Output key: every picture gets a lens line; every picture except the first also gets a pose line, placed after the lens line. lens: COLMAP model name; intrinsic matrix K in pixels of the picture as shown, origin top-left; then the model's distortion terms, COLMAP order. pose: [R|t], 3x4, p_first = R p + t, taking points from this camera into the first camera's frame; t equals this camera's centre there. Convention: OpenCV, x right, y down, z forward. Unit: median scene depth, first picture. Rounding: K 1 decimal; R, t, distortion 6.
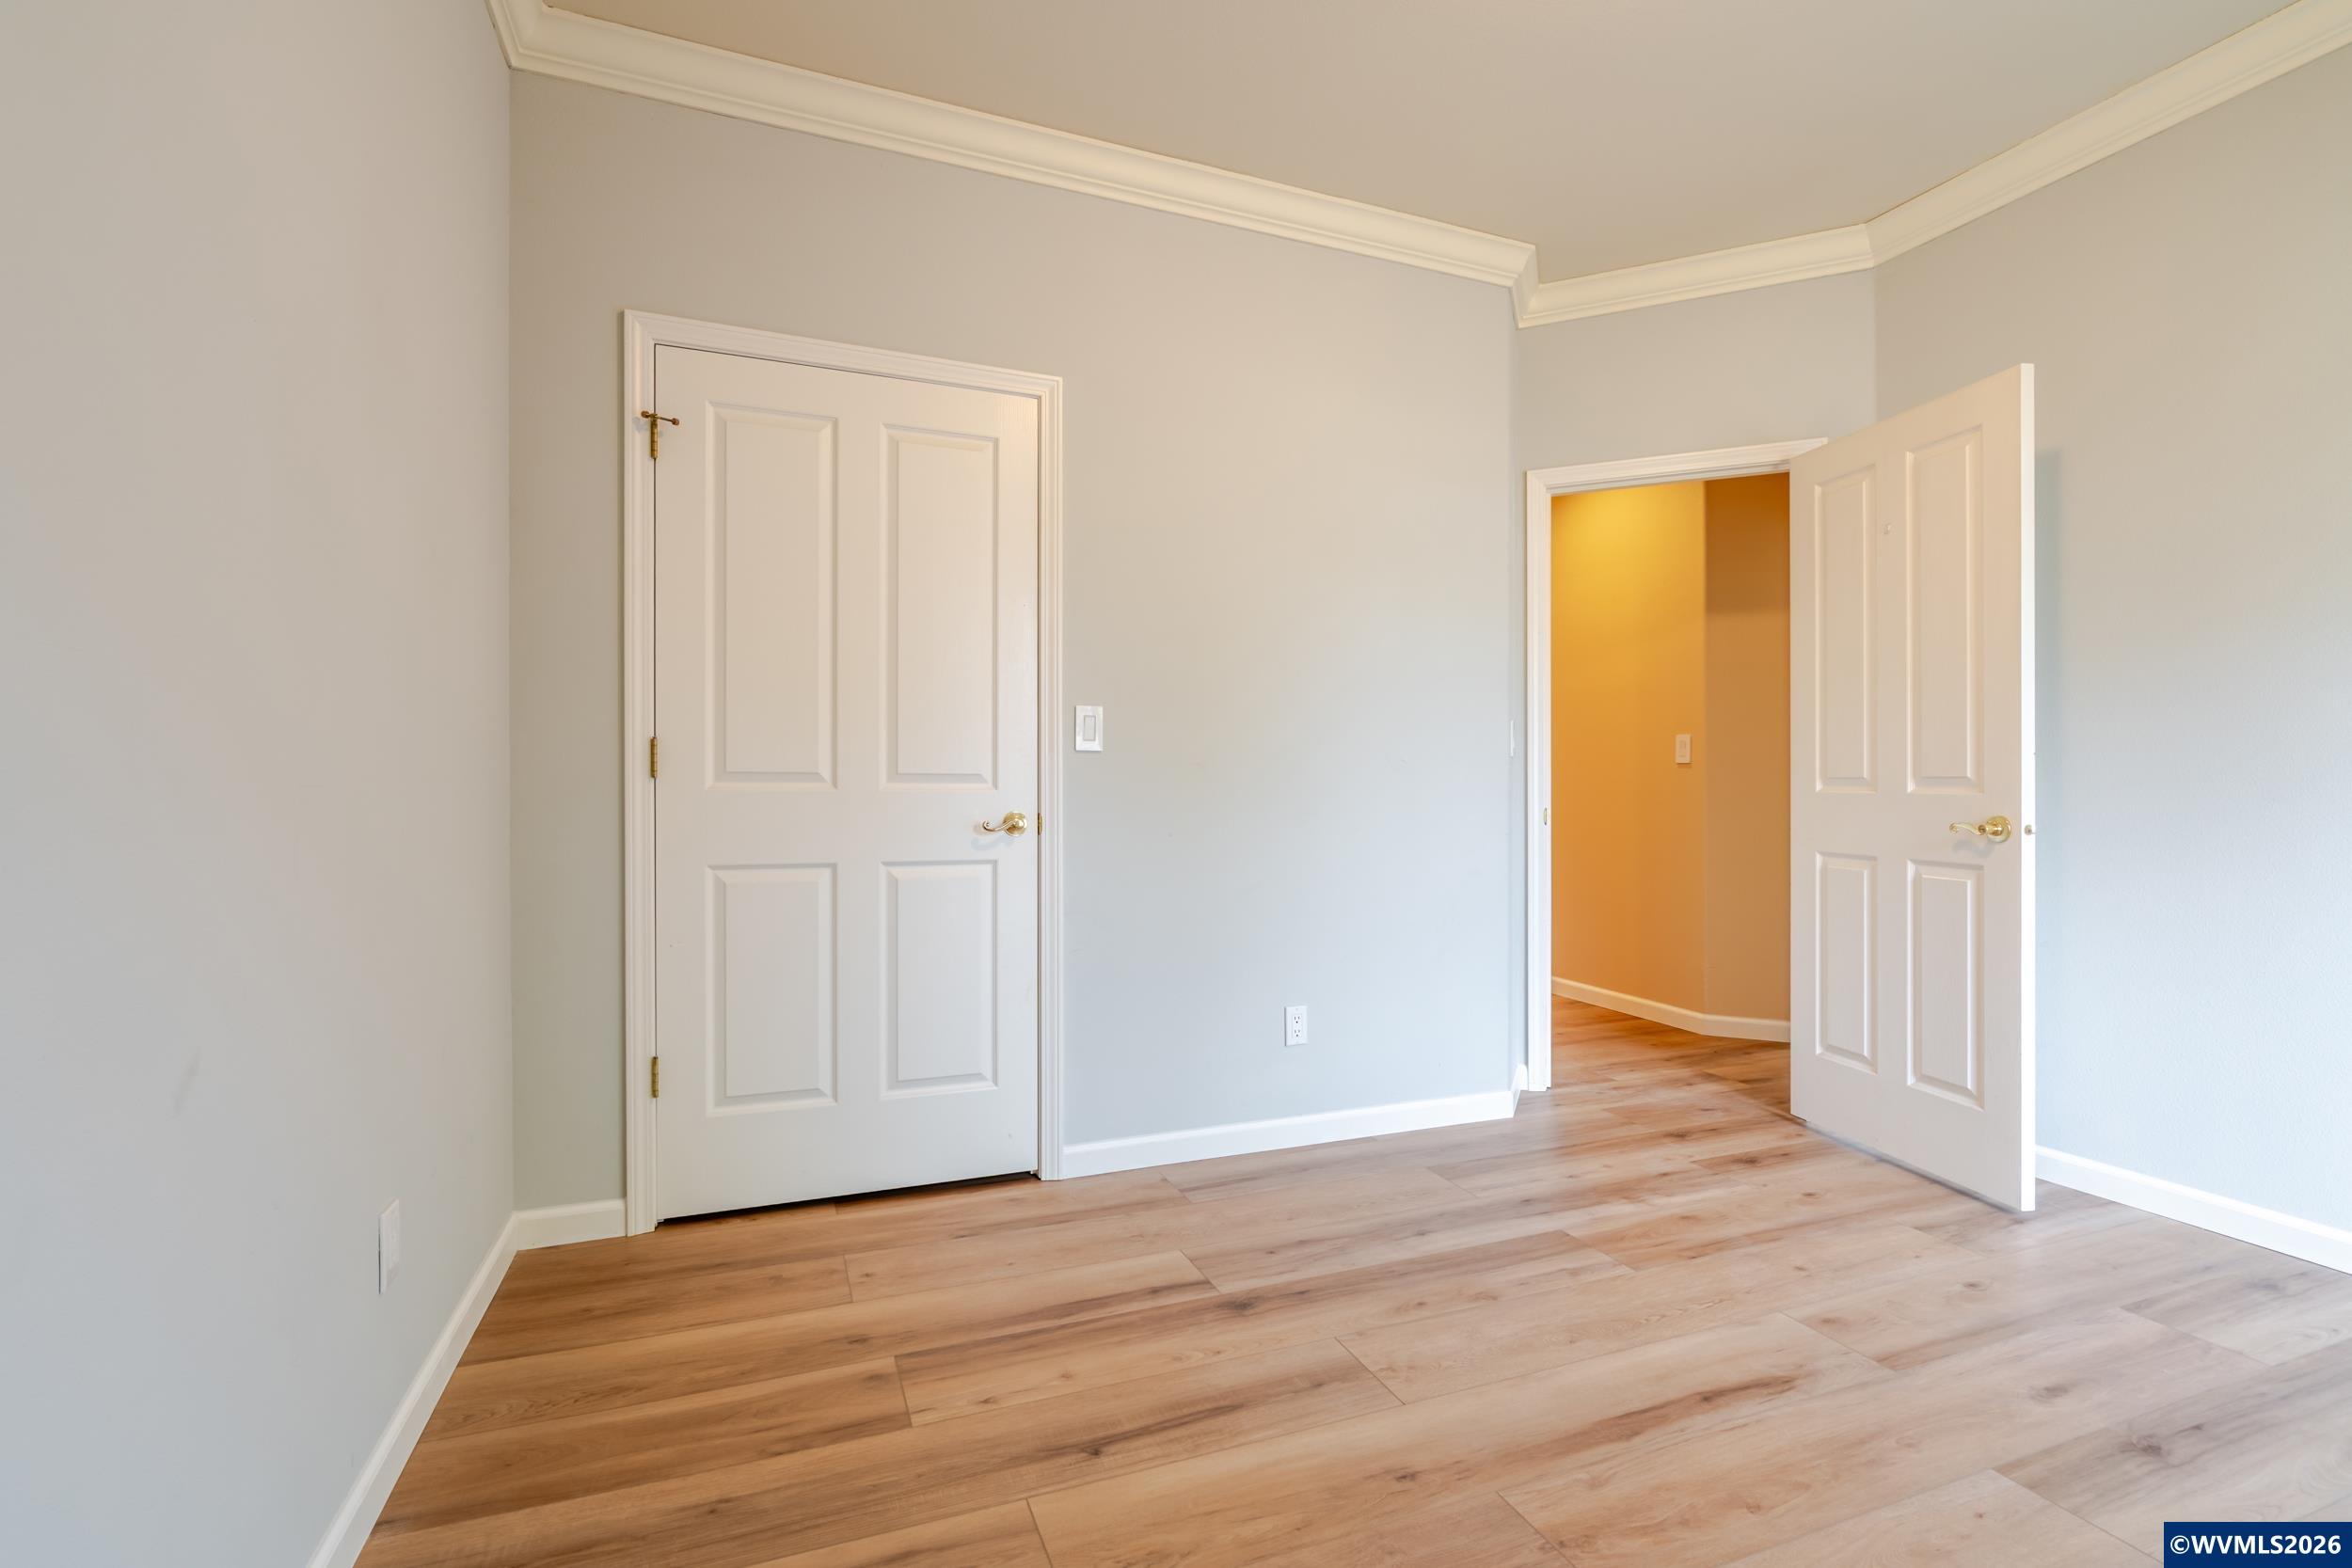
lens RADIAL K [[1065.4, 0, 1152.5], [0, 1065.4, 785.9], [0, 0, 1]] dist [-0.001079, 0.001749]
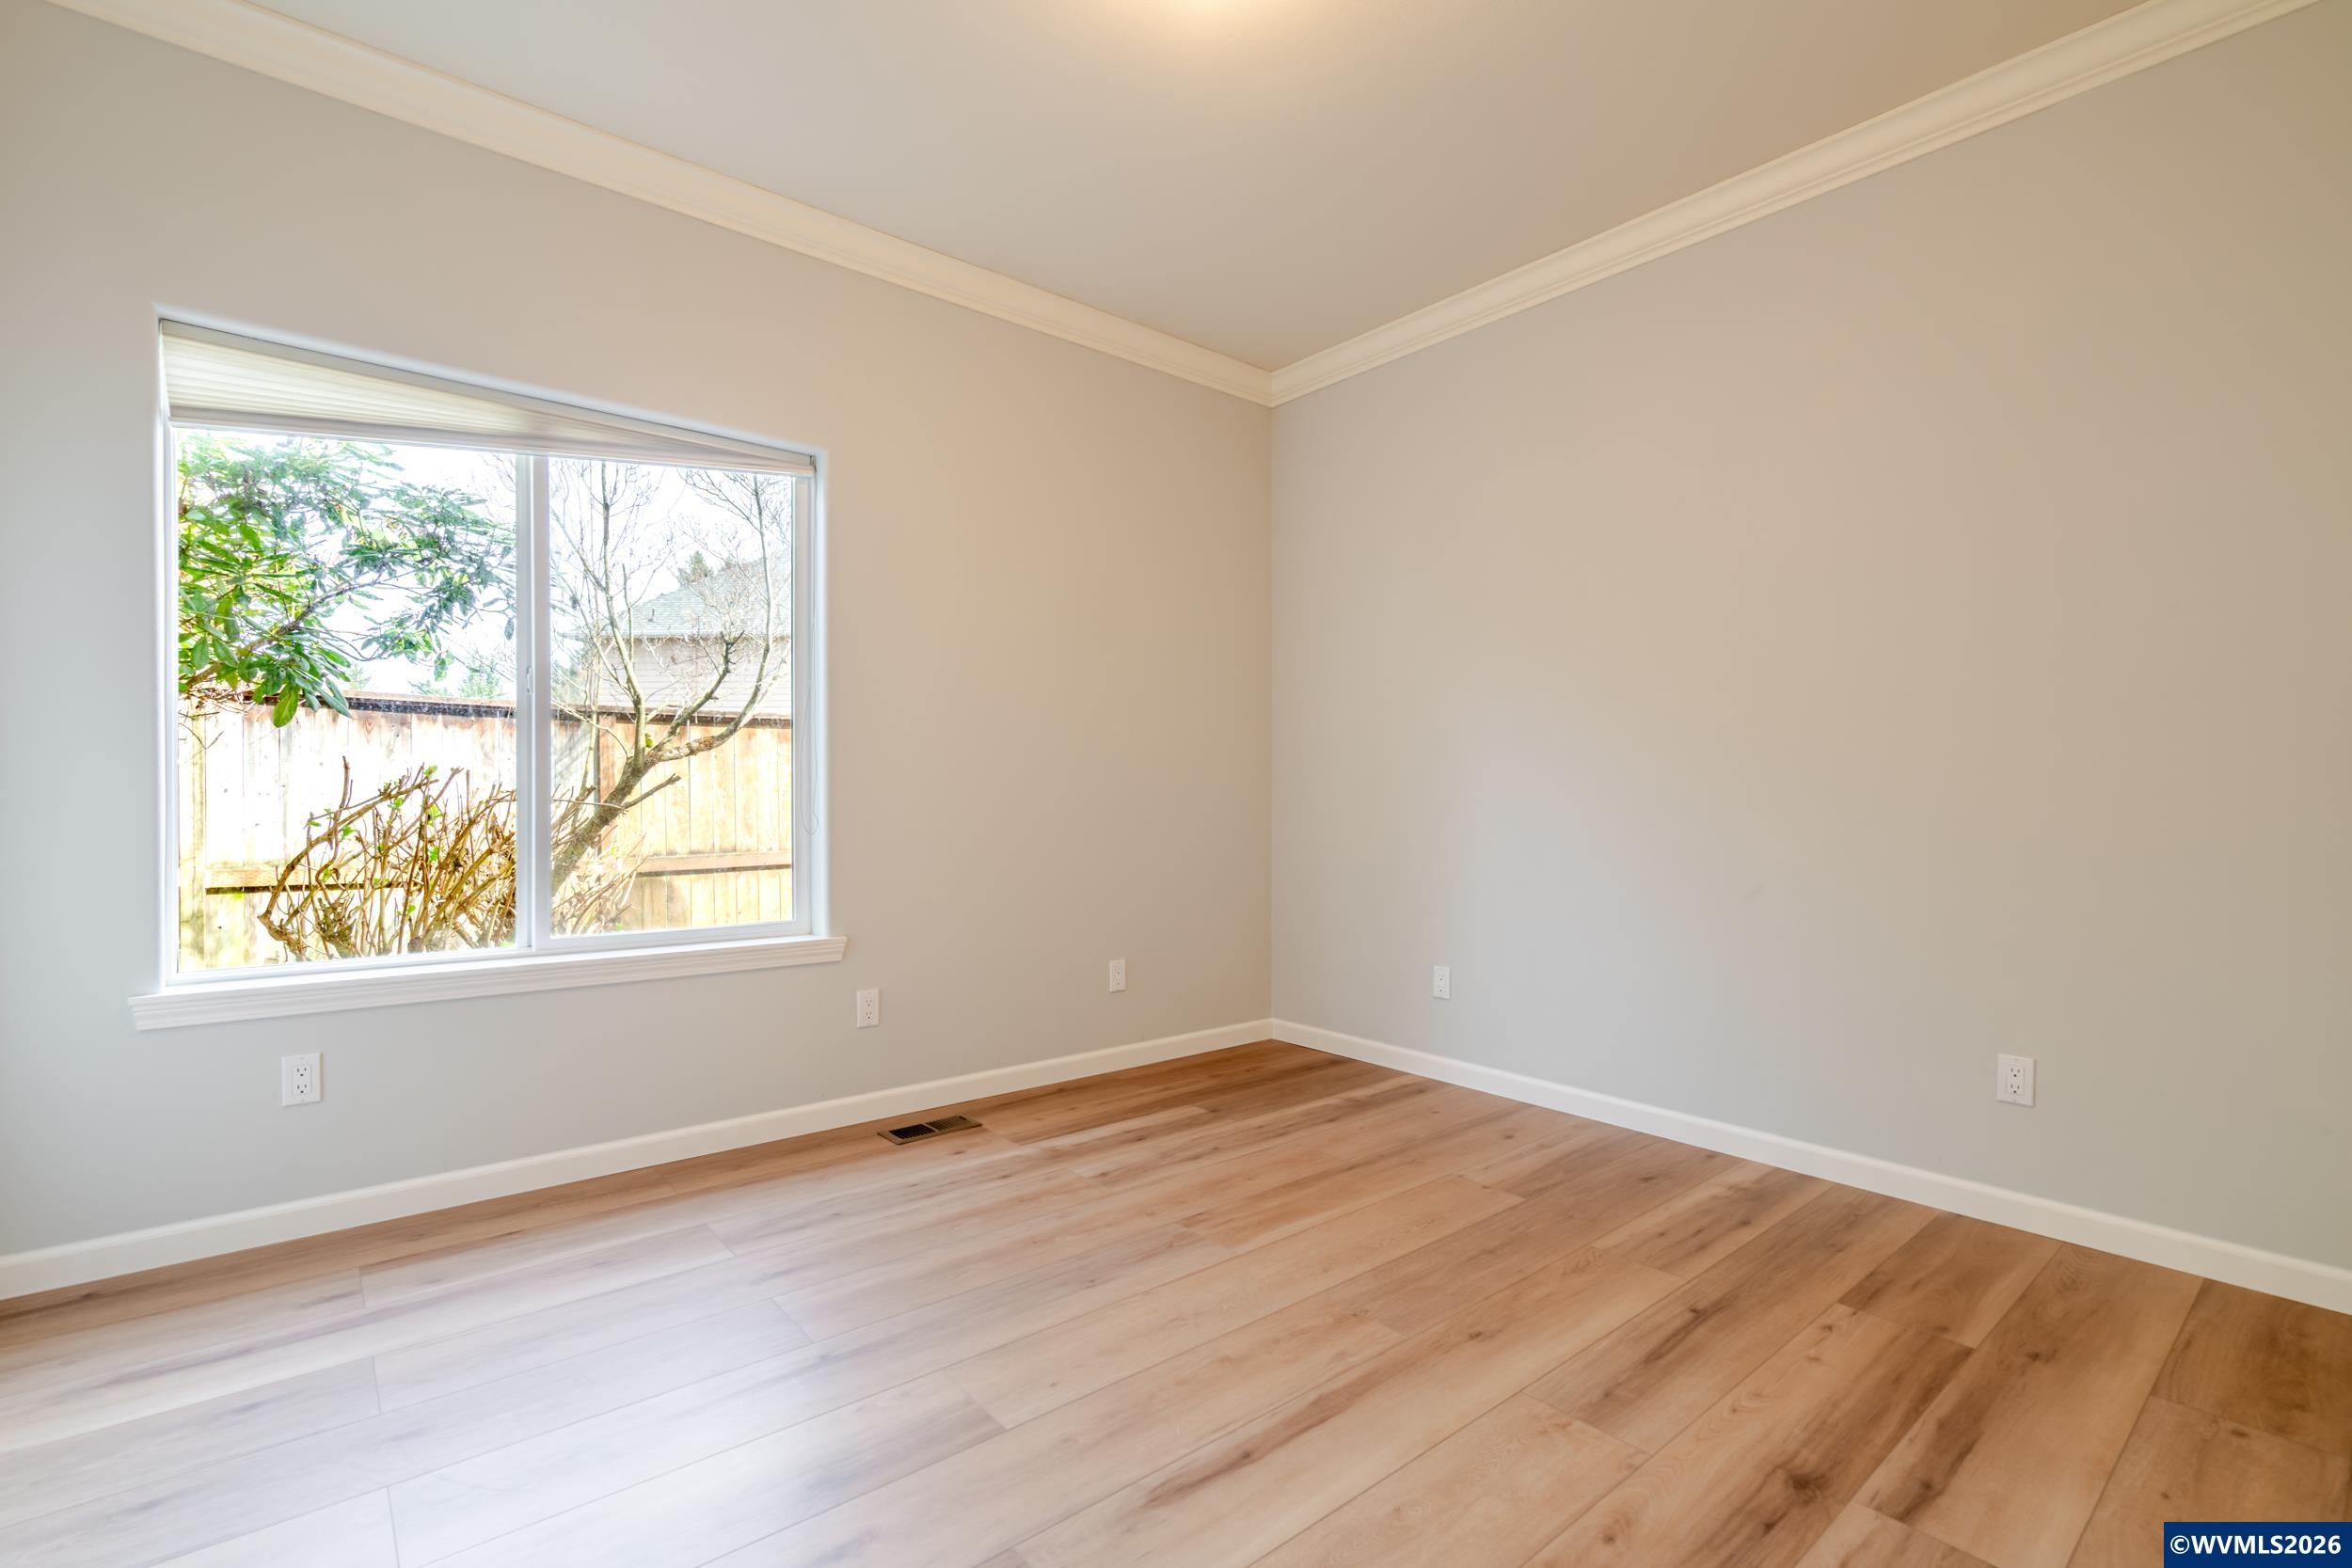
lens RADIAL K [[1065.4, 0, 1152.5], [0, 1065.4, 785.9], [0, 0, 1]] dist [-0.001079, 0.001749]
pose [[-0.950648, -0.008708, -0.310149, 0.897664], [-0.007758, 0.999961, -0.004296, 0.005969], [0.310174, -0.001678, -0.950678, 1.870019]]
